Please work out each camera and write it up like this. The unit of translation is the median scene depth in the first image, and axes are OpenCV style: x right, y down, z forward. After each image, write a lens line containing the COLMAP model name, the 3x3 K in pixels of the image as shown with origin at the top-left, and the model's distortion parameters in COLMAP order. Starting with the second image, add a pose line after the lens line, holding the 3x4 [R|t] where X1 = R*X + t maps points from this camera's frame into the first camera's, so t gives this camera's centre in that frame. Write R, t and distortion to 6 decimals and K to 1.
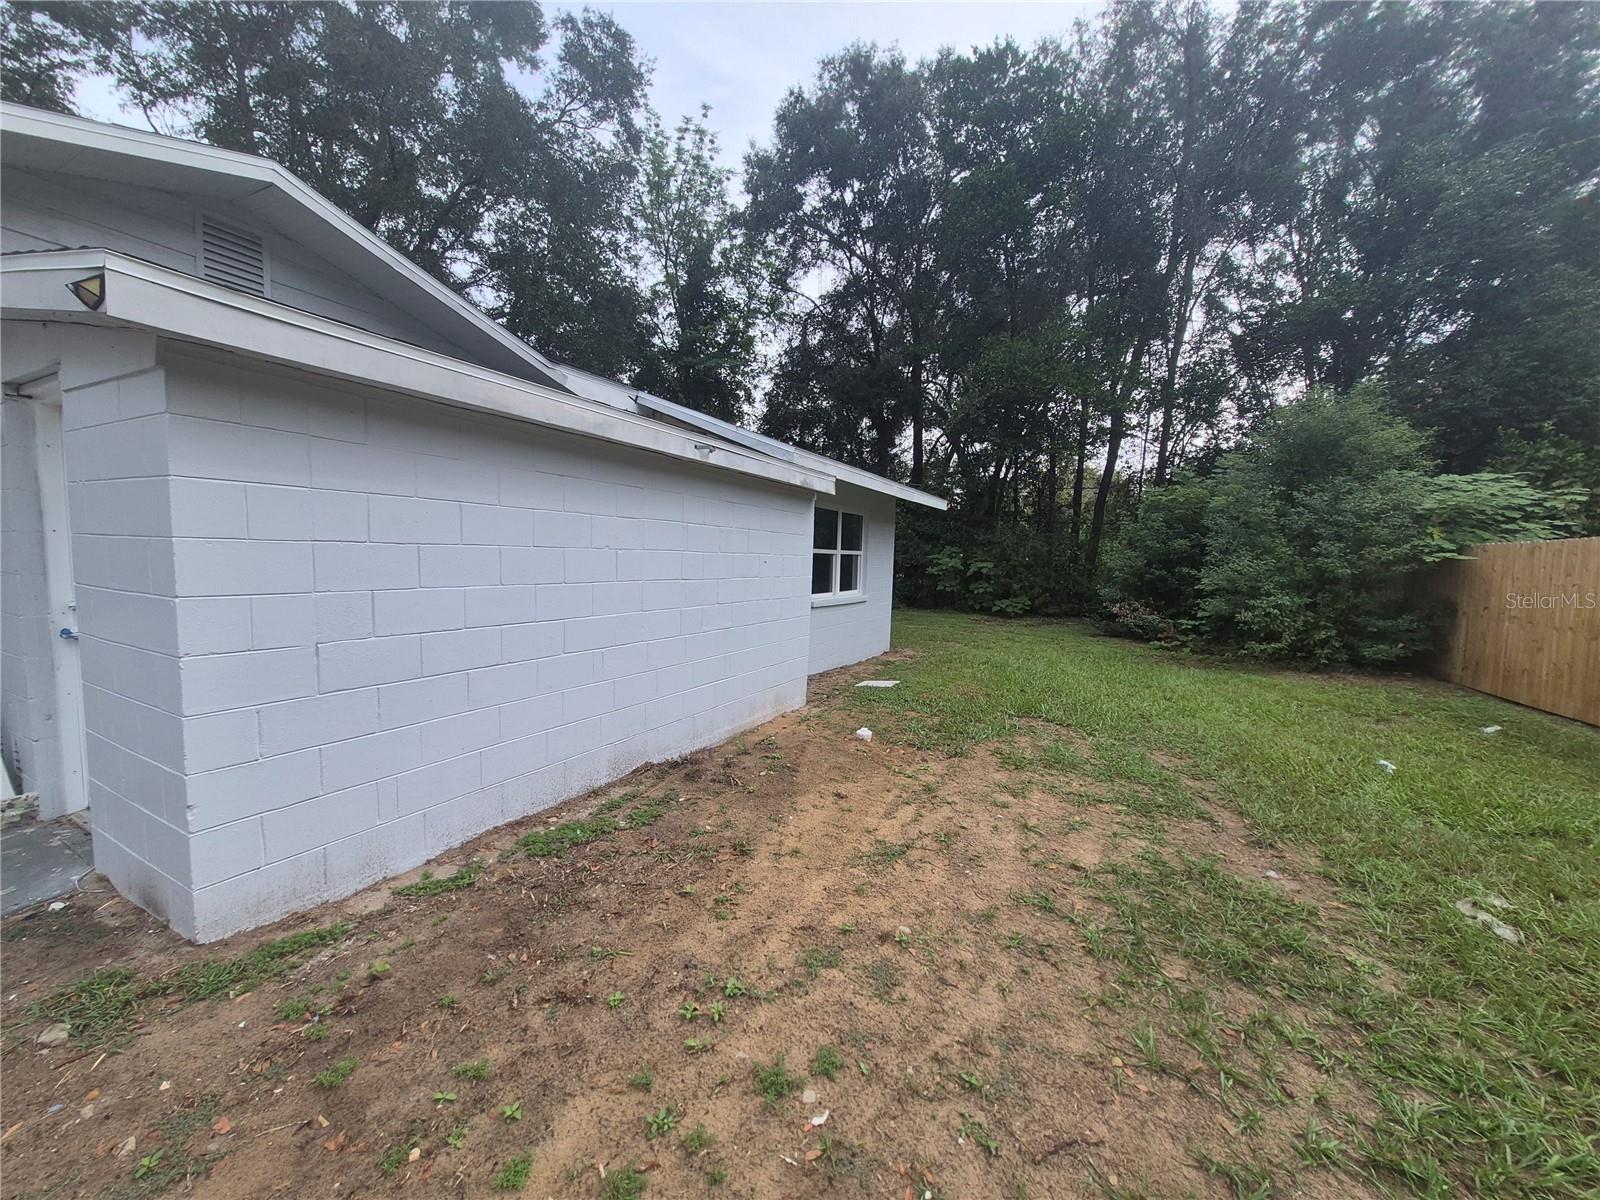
lens RADIAL K [[630.6, 0, 796.5], [0, 630.6, 599.8], [0, 0, 1]] dist [0.003915, -0.000438]
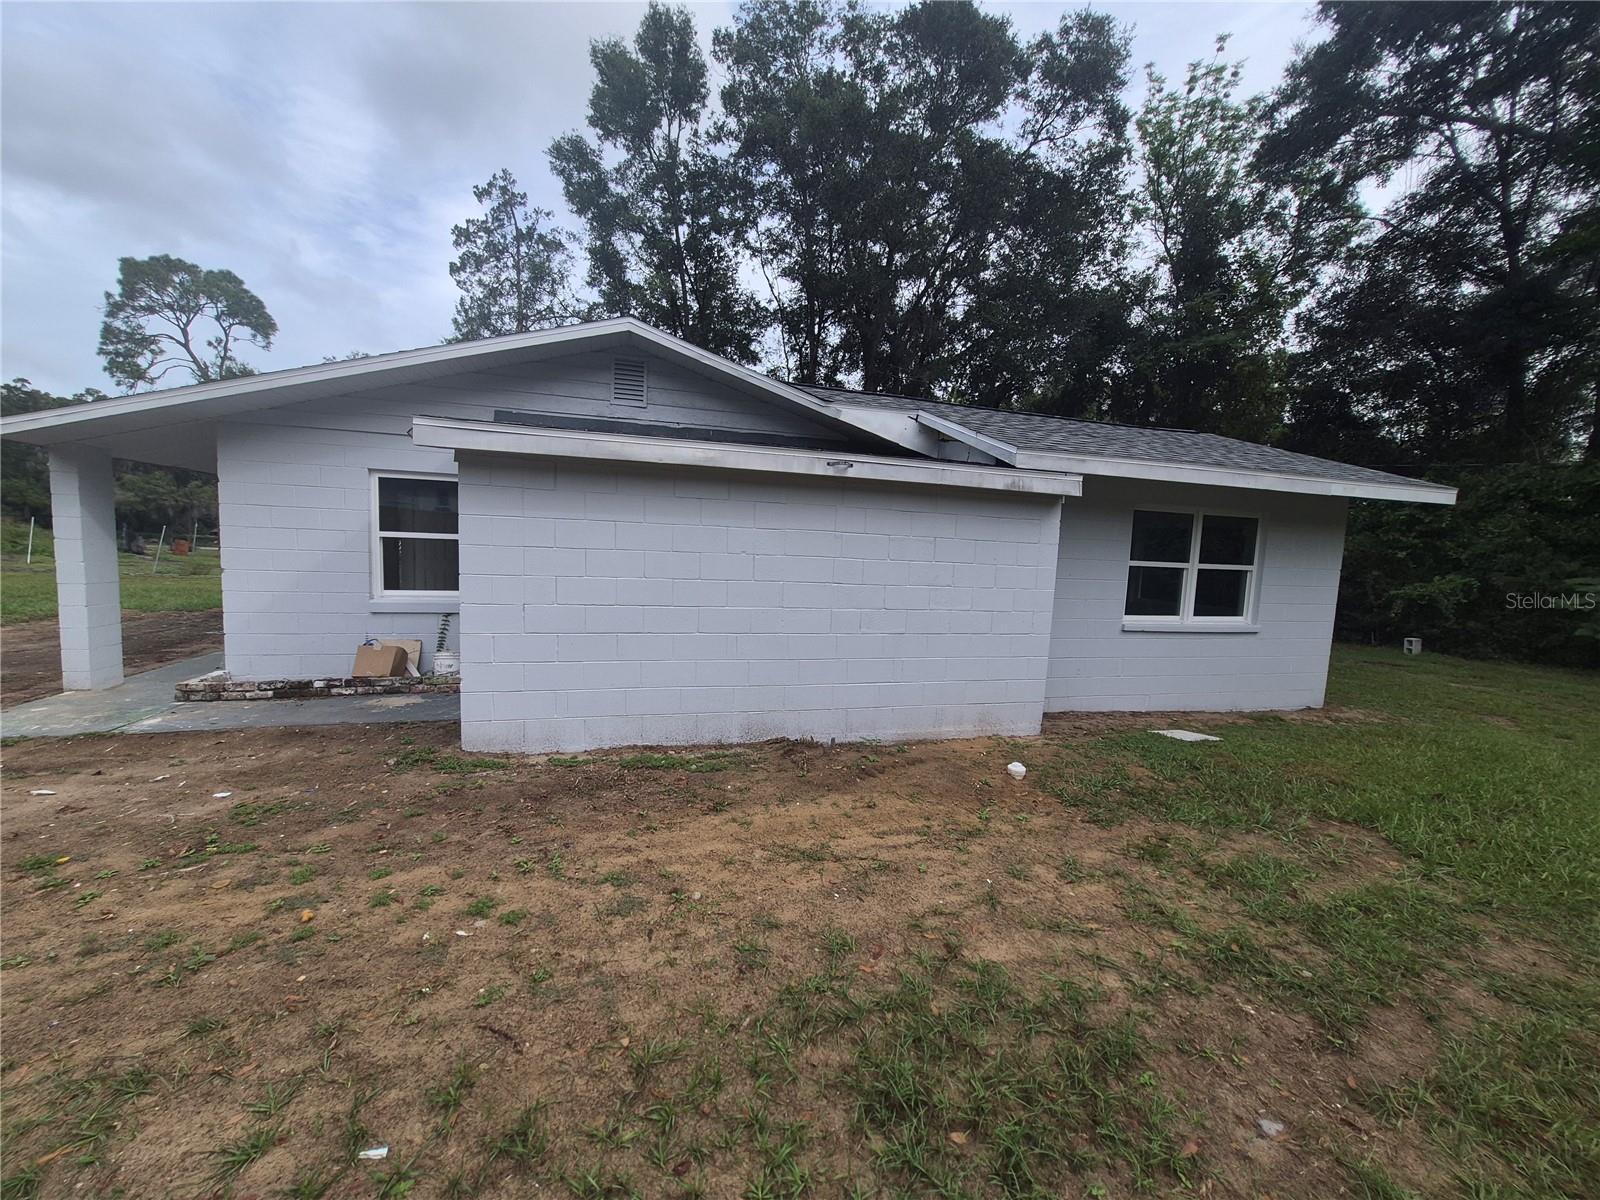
lens RADIAL K [[630.6, 0, 797.7], [0, 630.6, 605.8], [0, 0, 1]] dist [0.003915, -0.000438]
pose [[0.681074, 0.062845, -0.729513, 0.684648], [-0.072489, 0.997203, 0.018229, -0.010205], [0.728617, 0.040467, 0.683724, 0.227232]]
